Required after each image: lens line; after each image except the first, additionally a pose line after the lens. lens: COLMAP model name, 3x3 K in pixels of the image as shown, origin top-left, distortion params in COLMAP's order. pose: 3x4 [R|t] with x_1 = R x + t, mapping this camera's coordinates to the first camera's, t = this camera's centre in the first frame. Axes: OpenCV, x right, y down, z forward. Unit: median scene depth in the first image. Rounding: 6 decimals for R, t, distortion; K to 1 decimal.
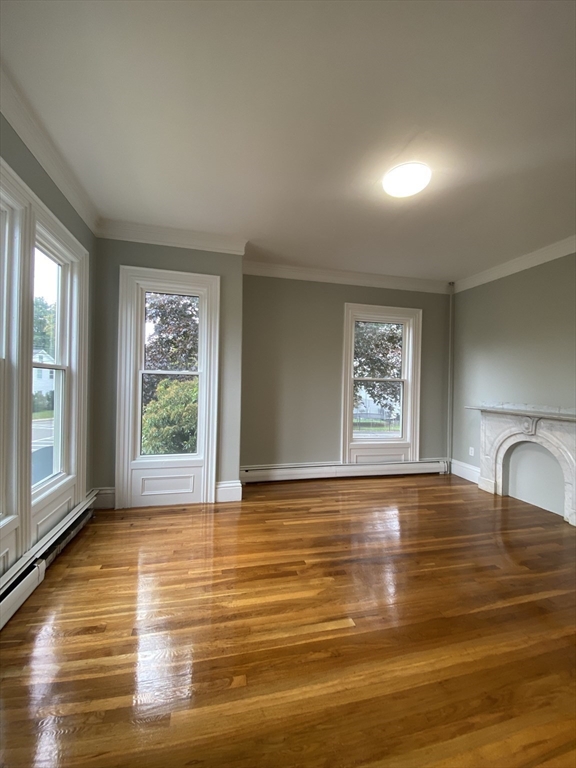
lens RADIAL K [[313.0, 0, 288.0], [0, 313.0, 384.0], [0, 0, 1]] dist [0.034097, -0.023041]
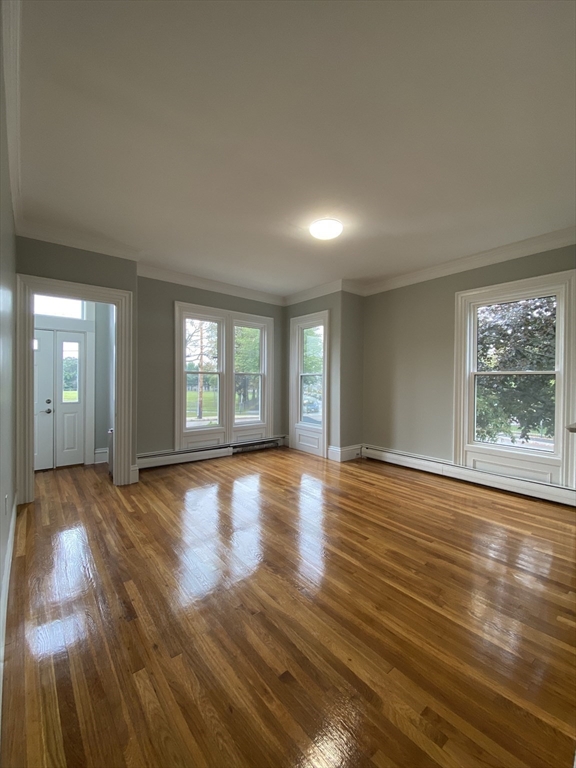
lens RADIAL K [[313.0, 0, 288.0], [0, 313.0, 384.0], [0, 0, 1]] dist [0.034097, -0.023041]
pose [[0.419949, -0.005988, -0.907528, 1.044202], [-0.000999, 0.999975, -0.007061, 0.026488], [0.907547, 0.003872, 0.419932, 0.184644]]
